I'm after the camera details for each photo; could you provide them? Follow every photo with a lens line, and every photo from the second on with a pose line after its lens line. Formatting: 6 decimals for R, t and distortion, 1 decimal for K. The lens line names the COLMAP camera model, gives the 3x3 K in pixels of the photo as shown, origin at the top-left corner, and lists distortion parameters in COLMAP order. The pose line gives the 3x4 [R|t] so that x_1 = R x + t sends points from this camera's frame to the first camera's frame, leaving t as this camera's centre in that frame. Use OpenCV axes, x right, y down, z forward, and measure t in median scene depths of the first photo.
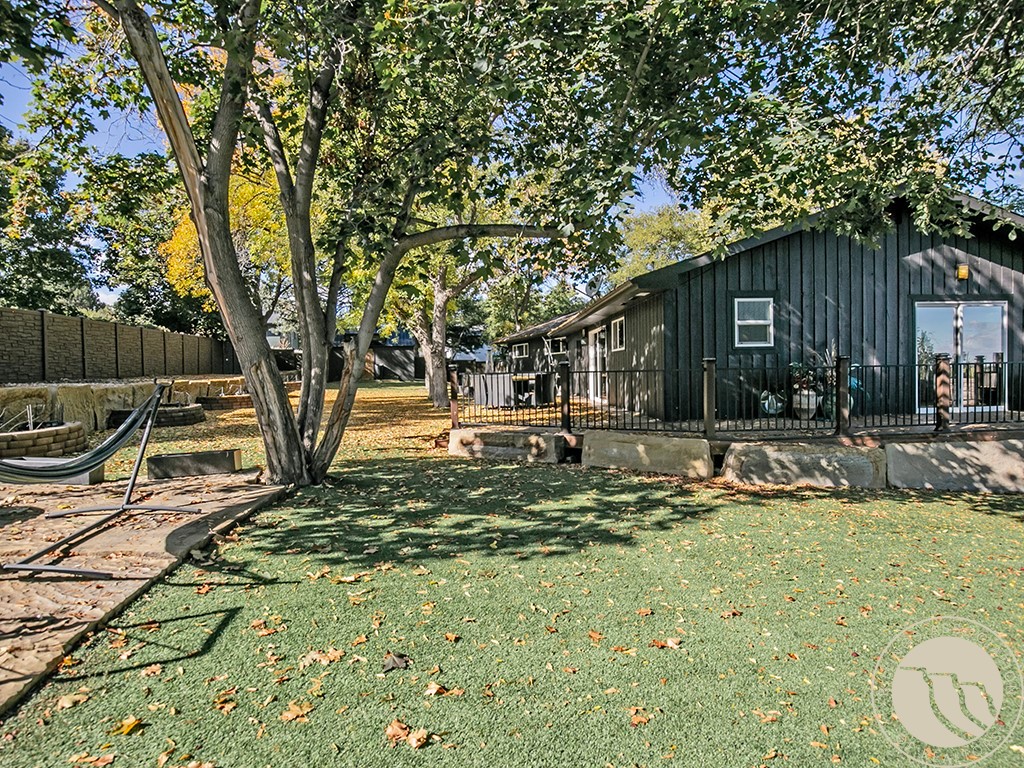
lens RADIAL K [[515.1, 0, 532.8], [0, 515.1, 382.5], [0, 0, 1]] dist [-0.022060, 0.000571]
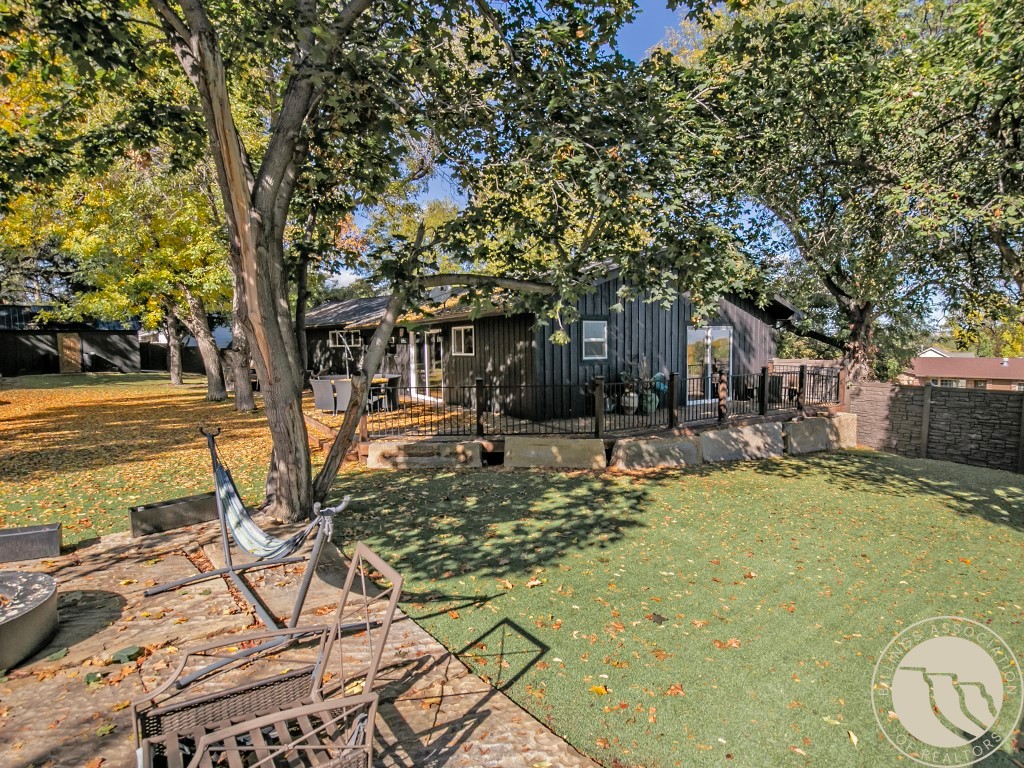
lens RADIAL K [[524.2, 0, 512.0], [0, 524.2, 384.0], [0, 0, 1]] dist [-0.025127, -0.000095]
pose [[0.882250, -0.027034, 0.470004, -0.523342], [0.007017, 0.998994, 0.044290, -0.097027], [-0.470729, -0.035776, 0.881552, -0.073265]]
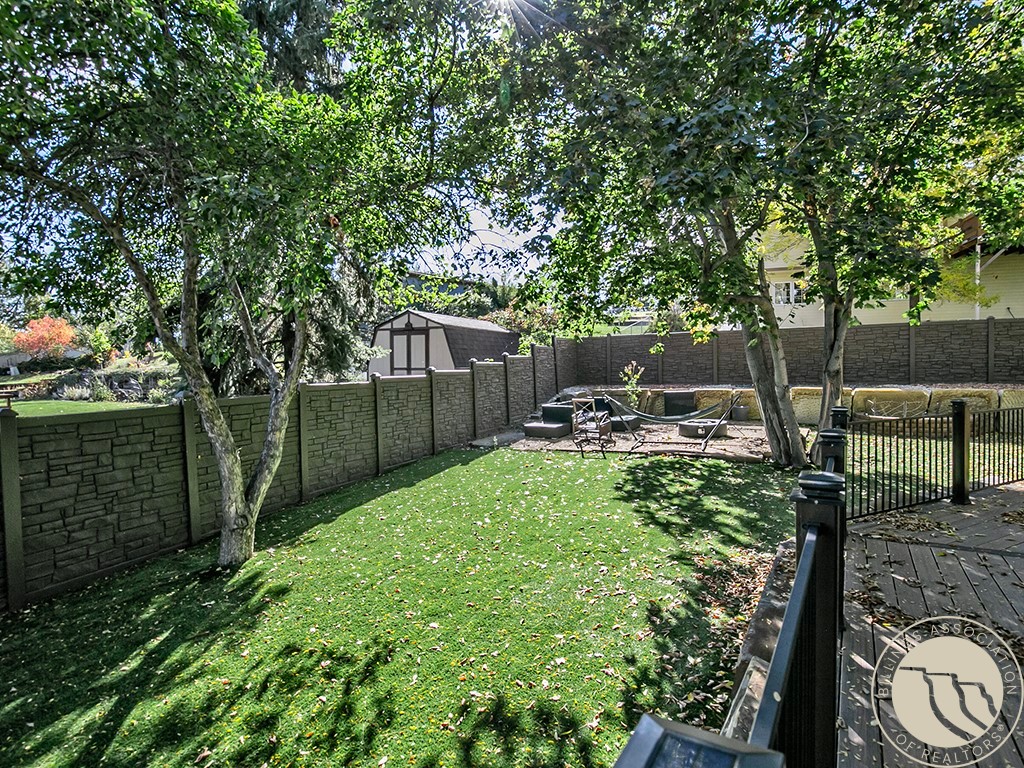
lens RADIAL K [[524.2, 0, 512.0], [0, 524.2, 384.0], [0, 0, 1]] dist [-0.025127, -0.000095]
pose [[-0.582858, 0.044051, -0.811379, 1.188734], [0.002608, 0.998626, 0.052344, -0.114966], [0.812570, 0.028393, -0.582172, 1.117348]]
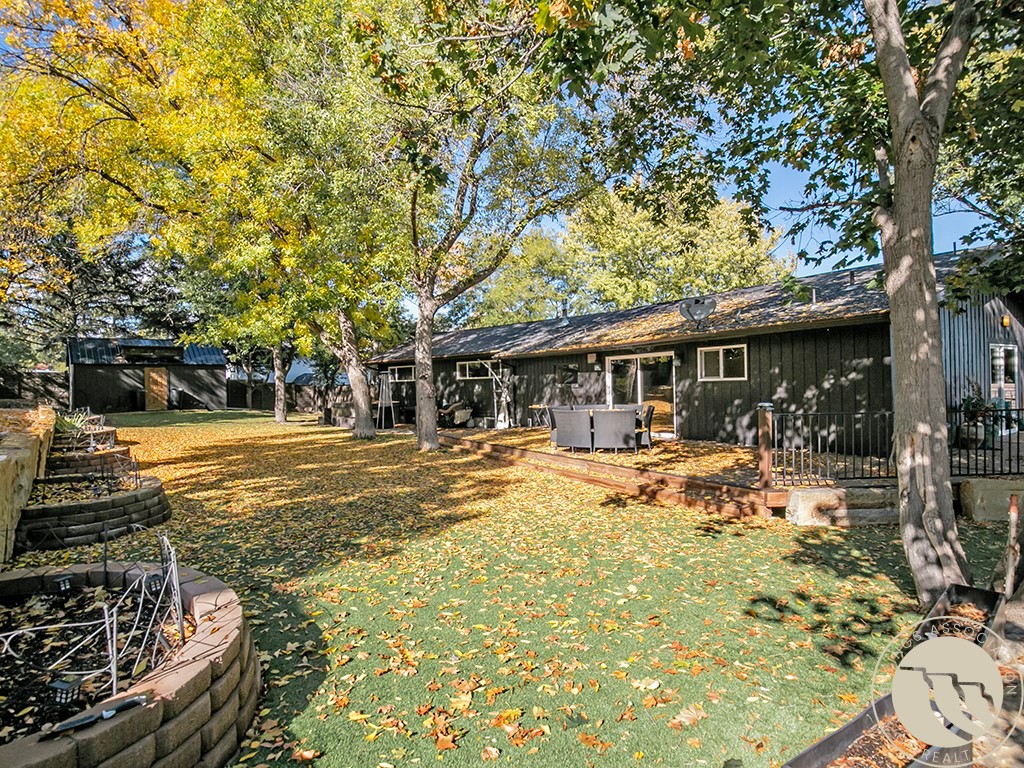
lens RADIAL K [[524.2, 0, 512.0], [0, 524.2, 384.0], [0, 0, 1]] dist [-0.025127, -0.000095]
pose [[0.887336, 0.001201, 0.461122, -1.153675], [0.015077, 0.999386, -0.031616, -0.063004], [-0.460877, 0.035006, 0.886773, 0.681747]]
